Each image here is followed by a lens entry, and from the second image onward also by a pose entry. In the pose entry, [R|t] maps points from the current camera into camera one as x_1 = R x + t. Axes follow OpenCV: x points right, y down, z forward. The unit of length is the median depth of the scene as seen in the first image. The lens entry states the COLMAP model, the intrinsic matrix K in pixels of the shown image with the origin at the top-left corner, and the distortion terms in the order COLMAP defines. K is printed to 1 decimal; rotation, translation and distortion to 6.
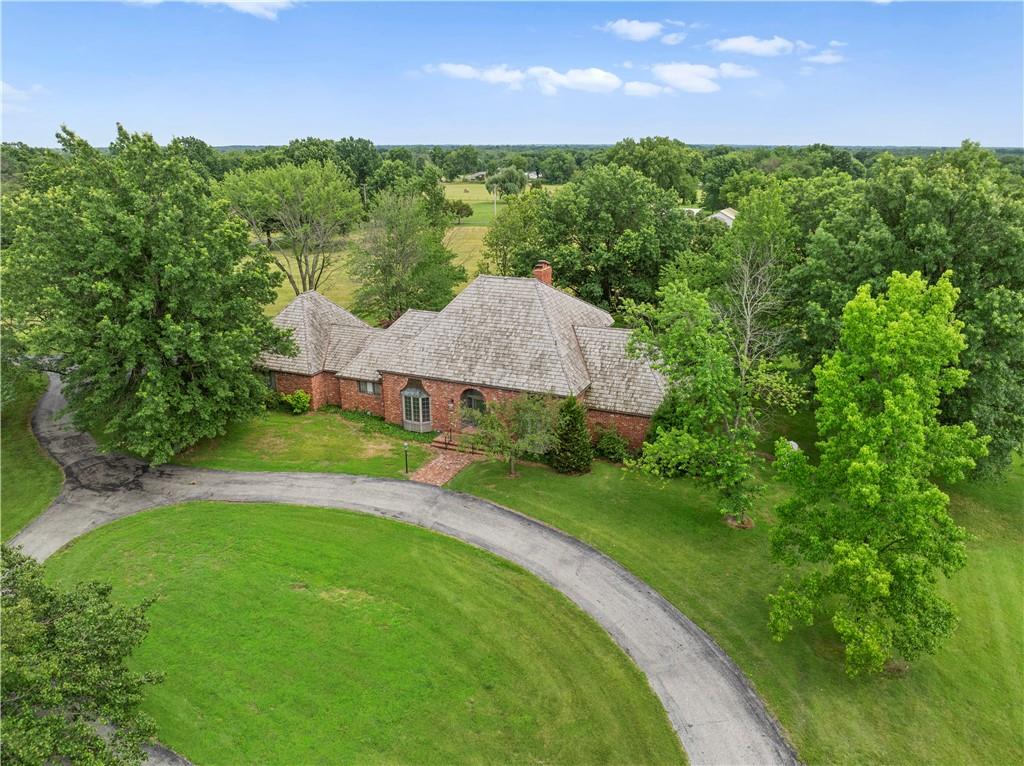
lens RADIAL K [[718.2, 0, 516.0], [0, 718.2, 381.1], [0, 0, 1]] dist [-0.038064, -0.003259]
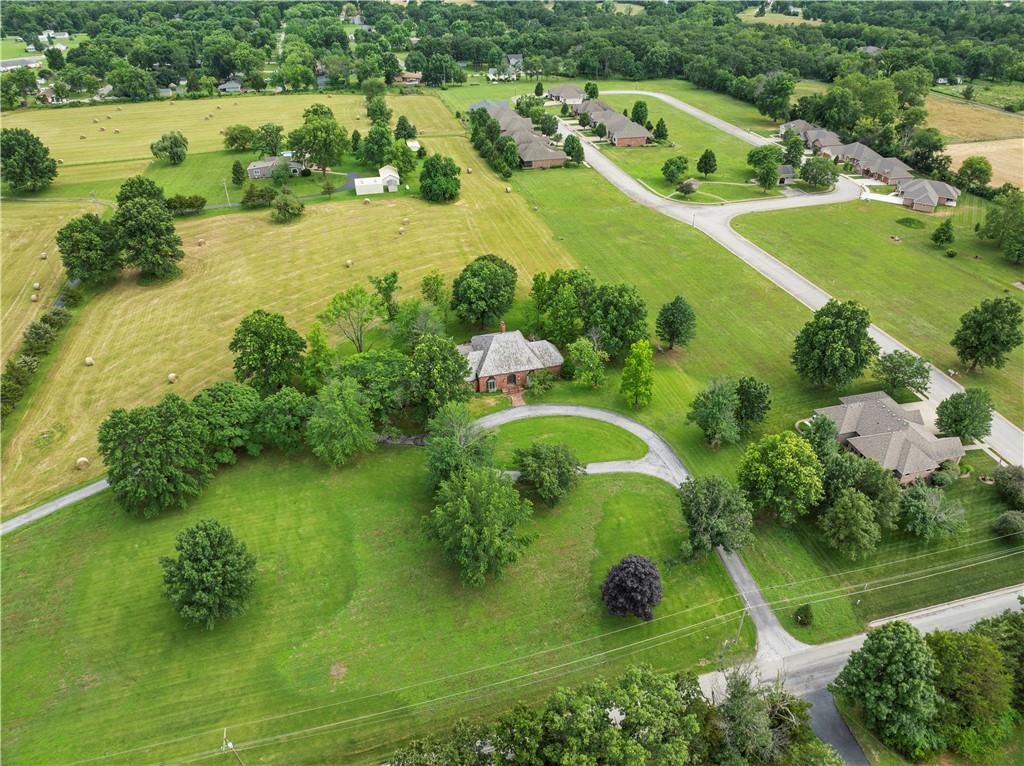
lens RADIAL K [[718.2, 0, 516.0], [0, 718.2, 381.1], [0, 0, 1]] dist [-0.038064, -0.003259]
pose [[0.771821, -0.337413, 0.538929, -1.906434], [0.190687, 0.931403, 0.310044, -1.014165], [-0.606573, -0.136532, 0.783217, -1.641333]]
